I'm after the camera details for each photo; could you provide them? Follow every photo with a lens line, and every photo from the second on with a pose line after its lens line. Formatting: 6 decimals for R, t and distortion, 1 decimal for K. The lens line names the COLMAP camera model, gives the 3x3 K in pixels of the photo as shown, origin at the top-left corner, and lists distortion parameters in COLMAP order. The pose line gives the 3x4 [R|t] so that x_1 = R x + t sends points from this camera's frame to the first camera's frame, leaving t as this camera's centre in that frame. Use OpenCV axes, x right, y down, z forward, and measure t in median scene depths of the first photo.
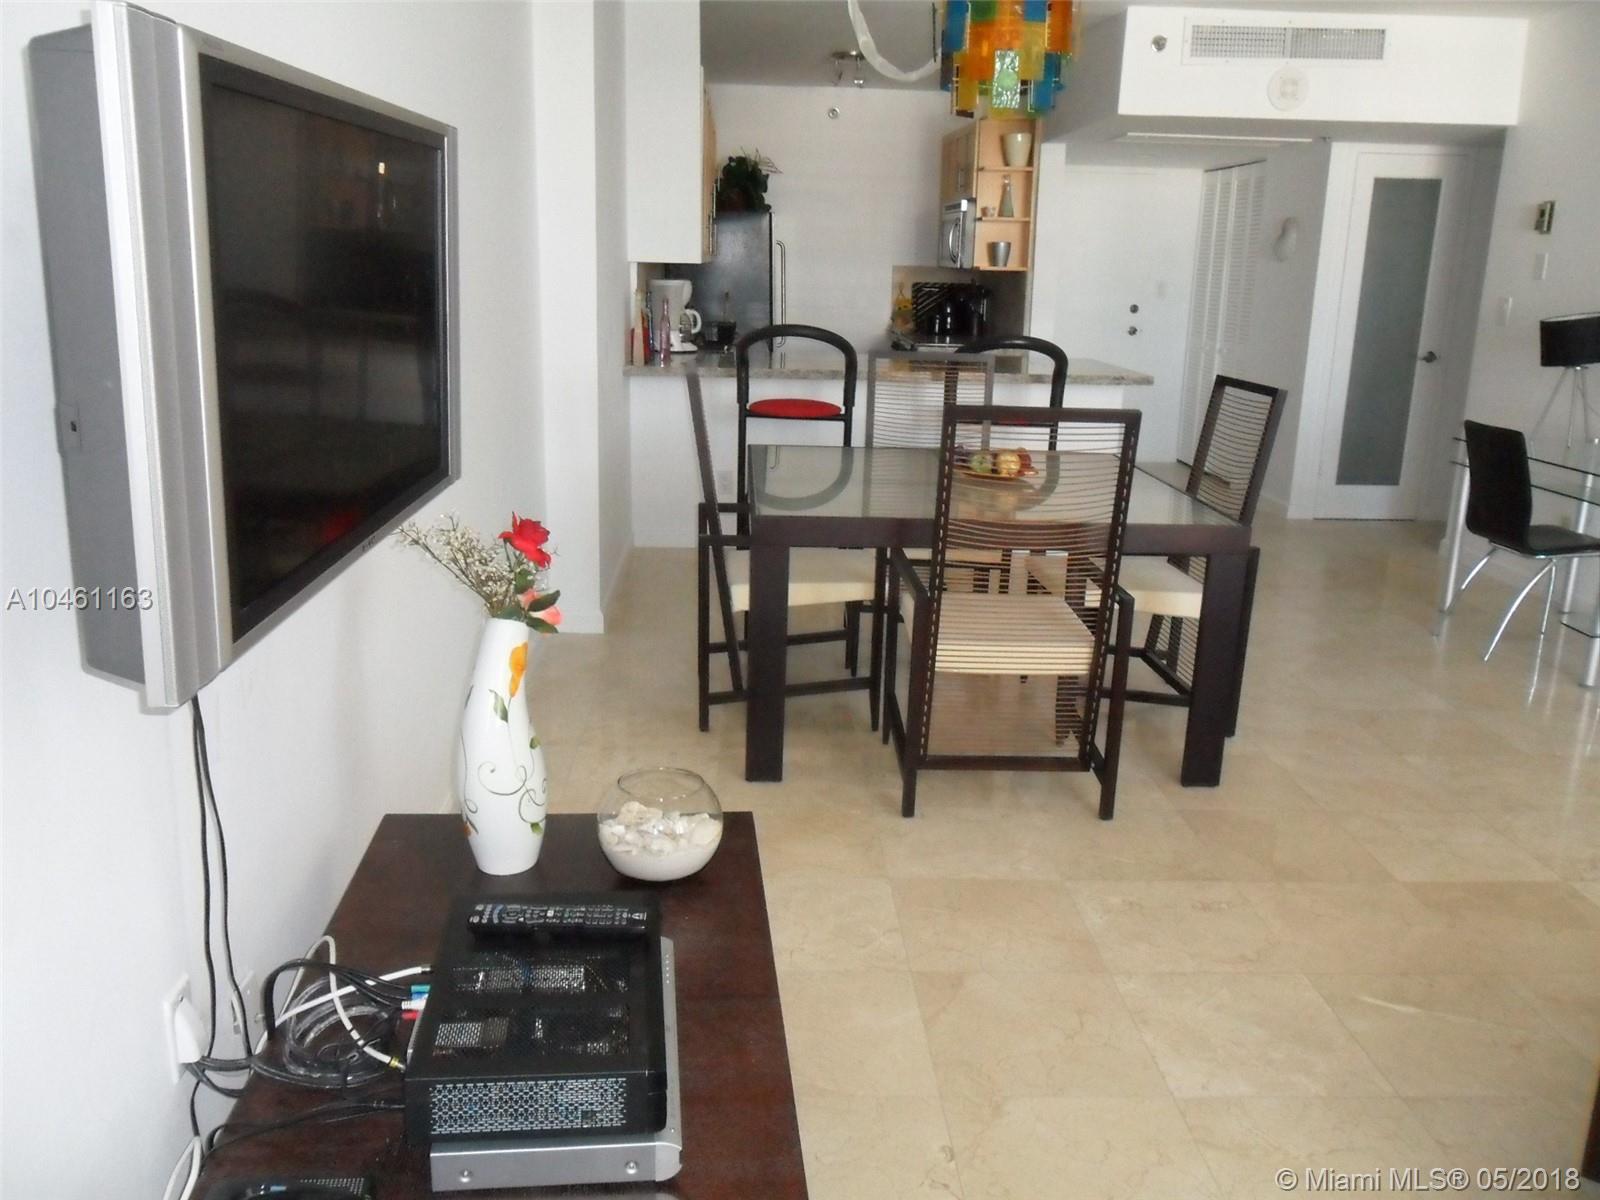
lens RADIAL K [[1273.9, 0, 800.0], [0, 1273.9, 600.0], [0, 0, 1]] dist [-0.021569, 0.002326]
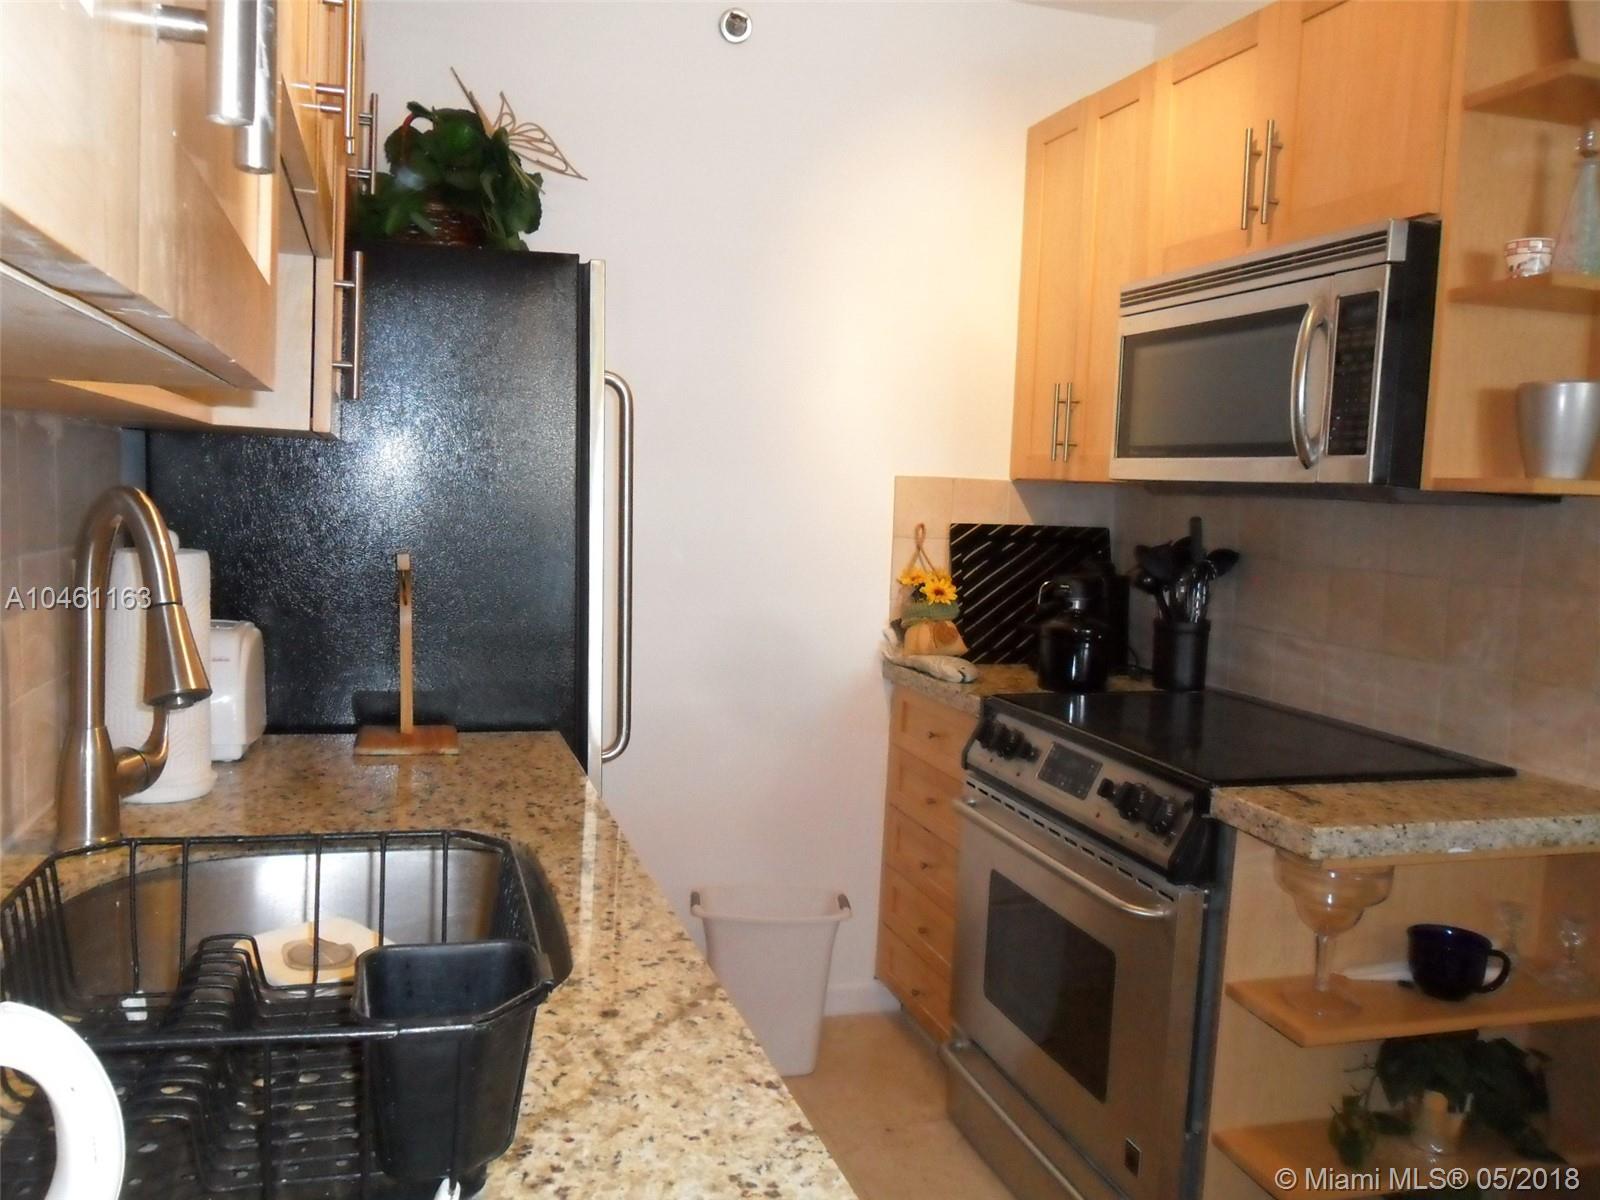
lens RADIAL K [[1273.0, 0, 800.0], [0, 1273.0, 600.0], [0, 0, 1]] dist [-0.047048, -0.001252]
pose [[0.958490, -0.006821, 0.285046, -0.052633], [0.054037, 0.985942, -0.158112, -0.182950], [-0.279960, 0.166952, 0.945383, 0.712524]]
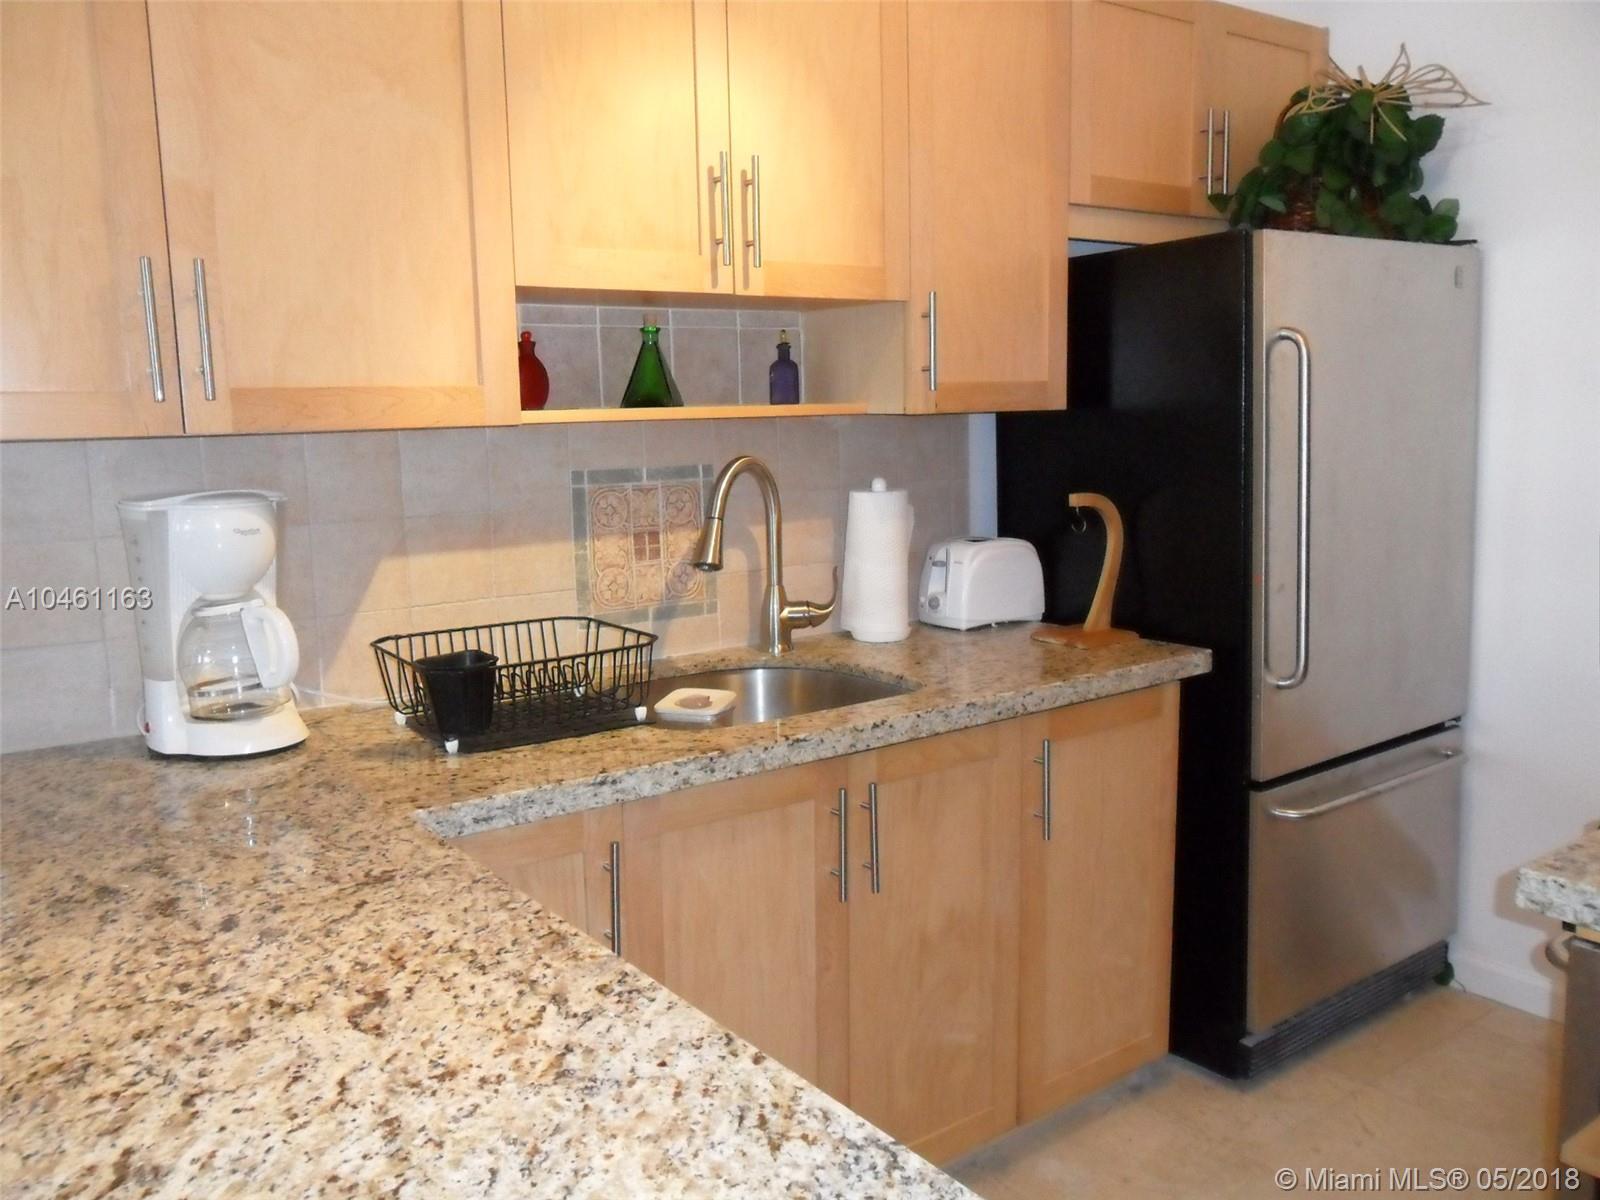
lens RADIAL K [[1273.9, 0, 800.0], [0, 1273.9, 600.0], [0, 0, 1]] dist [-0.021569, 0.002326]
pose [[0.575717, 0.080662, -0.813661, 0.144050], [-0.172970, 0.984615, -0.024778, -0.187219], [0.799144, 0.155004, 0.580812, 0.721186]]
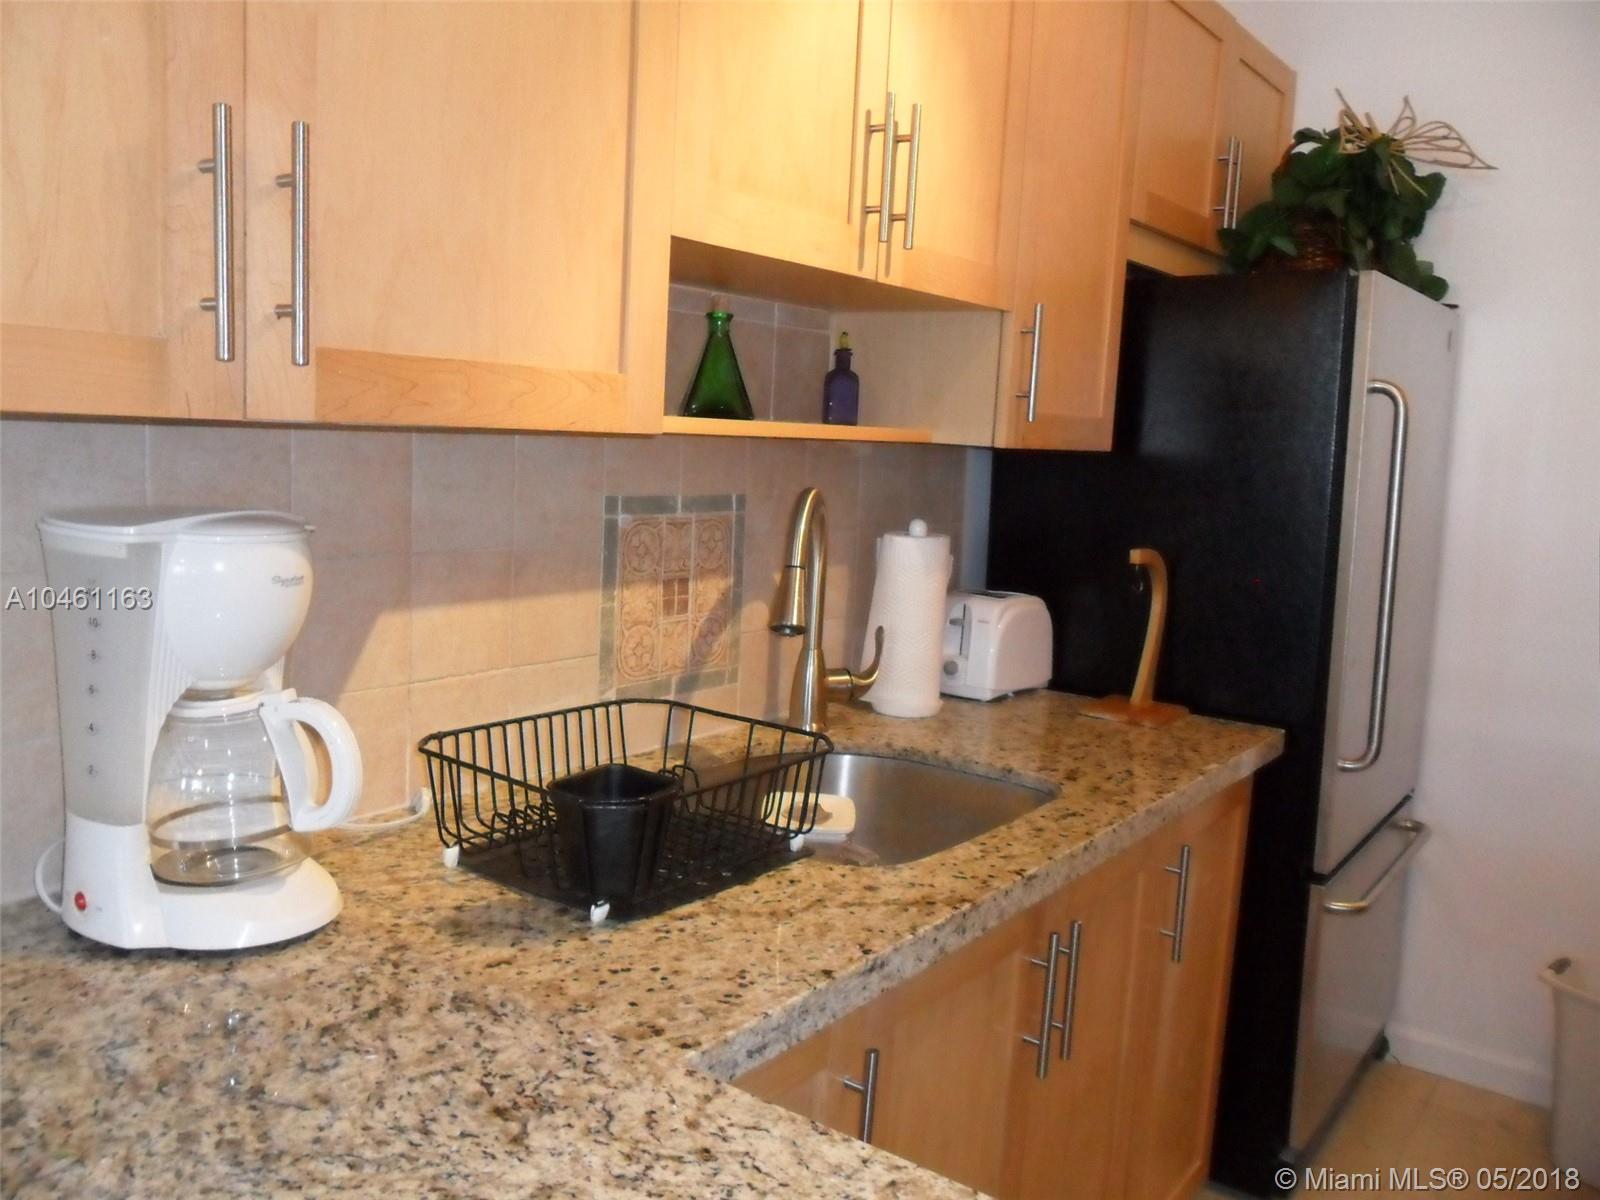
lens RADIAL K [[1273.9, 0, 800.0], [0, 1273.9, 600.0], [0, 0, 1]] dist [-0.021569, 0.002326]
pose [[0.792691, 0.089863, -0.602964, 0.043770], [-0.181142, 0.979124, -0.092216, -0.183591], [0.582090, 0.182321, 0.792420, 0.697661]]
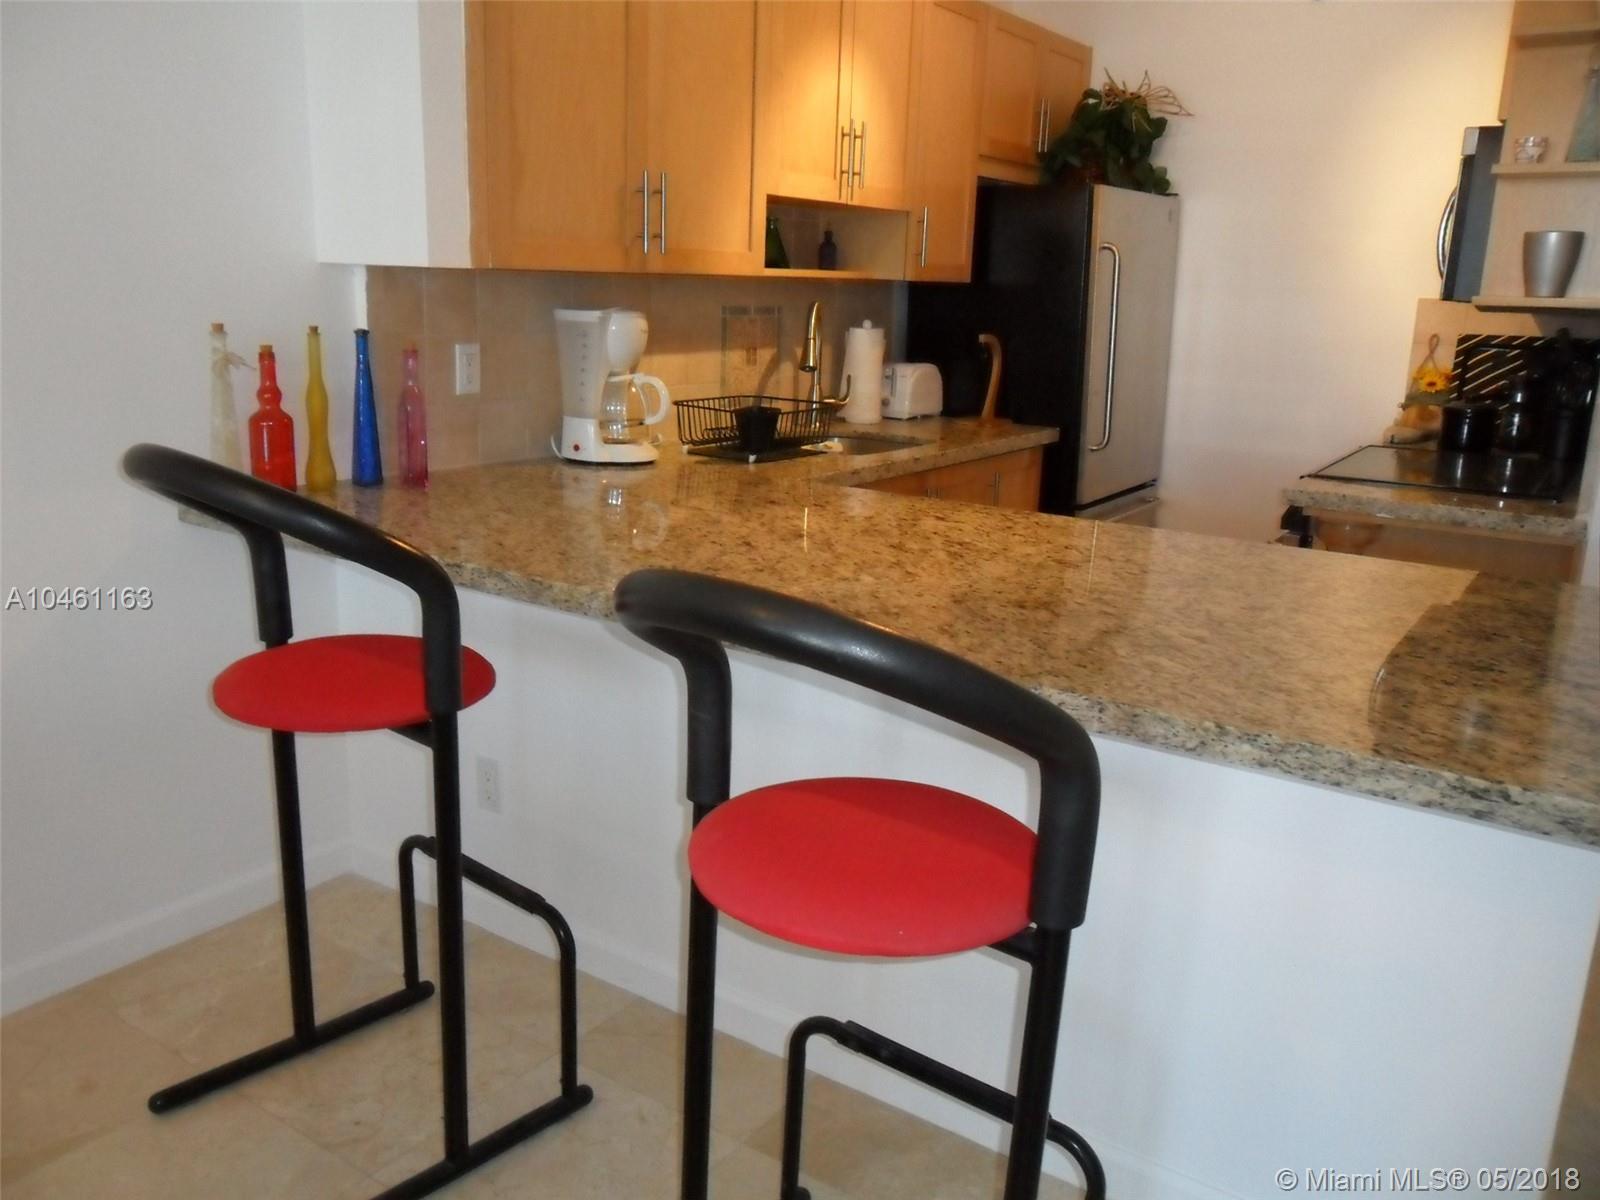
lens RADIAL K [[1273.0, 0, 800.0], [0, 1273.0, 600.0], [0, 0, 1]] dist [-0.047048, -0.001252]
pose [[0.818206, 0.140841, -0.557408, 0.167776], [-0.155924, 0.987553, 0.020649, -0.129235], [0.553378, 0.070018, 0.829982, 0.507196]]
